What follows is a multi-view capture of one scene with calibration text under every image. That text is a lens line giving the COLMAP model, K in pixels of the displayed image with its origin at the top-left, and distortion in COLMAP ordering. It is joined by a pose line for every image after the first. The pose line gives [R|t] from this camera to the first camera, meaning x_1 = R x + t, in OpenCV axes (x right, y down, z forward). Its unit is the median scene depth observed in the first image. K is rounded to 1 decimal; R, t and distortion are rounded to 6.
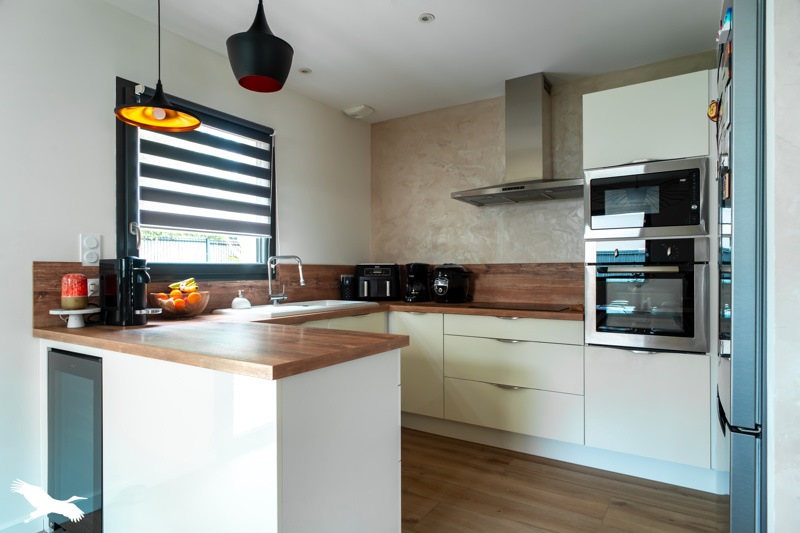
lens RADIAL K [[455.7, 0, 400.0], [0, 455.7, 266.5], [0, 0, 1]] dist [-0.006359, -0.000356]
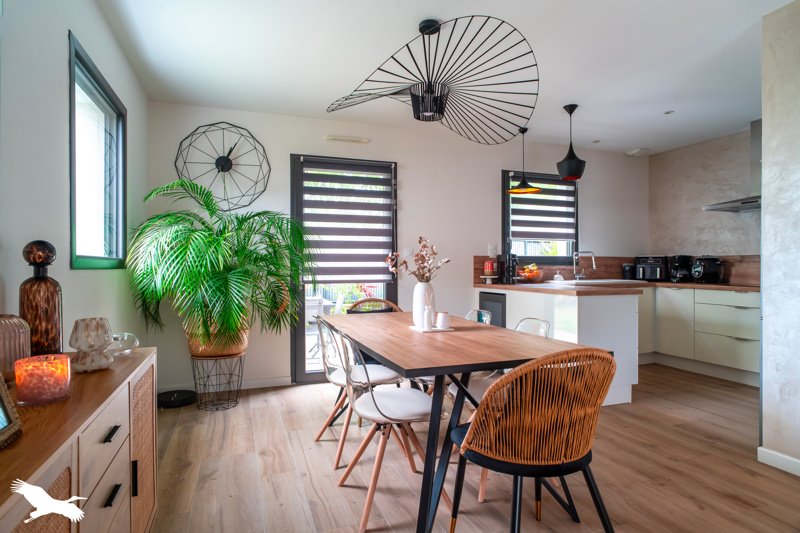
lens RADIAL K [[455.7, 0, 400.0], [0, 455.7, 266.5], [0, 0, 1]] dist [-0.006359, -0.000356]
pose [[0.801138, 0.005591, -0.598454, 0.215164], [0.002096, 0.999924, 0.012148, 0.010396], [0.598477, -0.010987, 0.801065, -0.772511]]
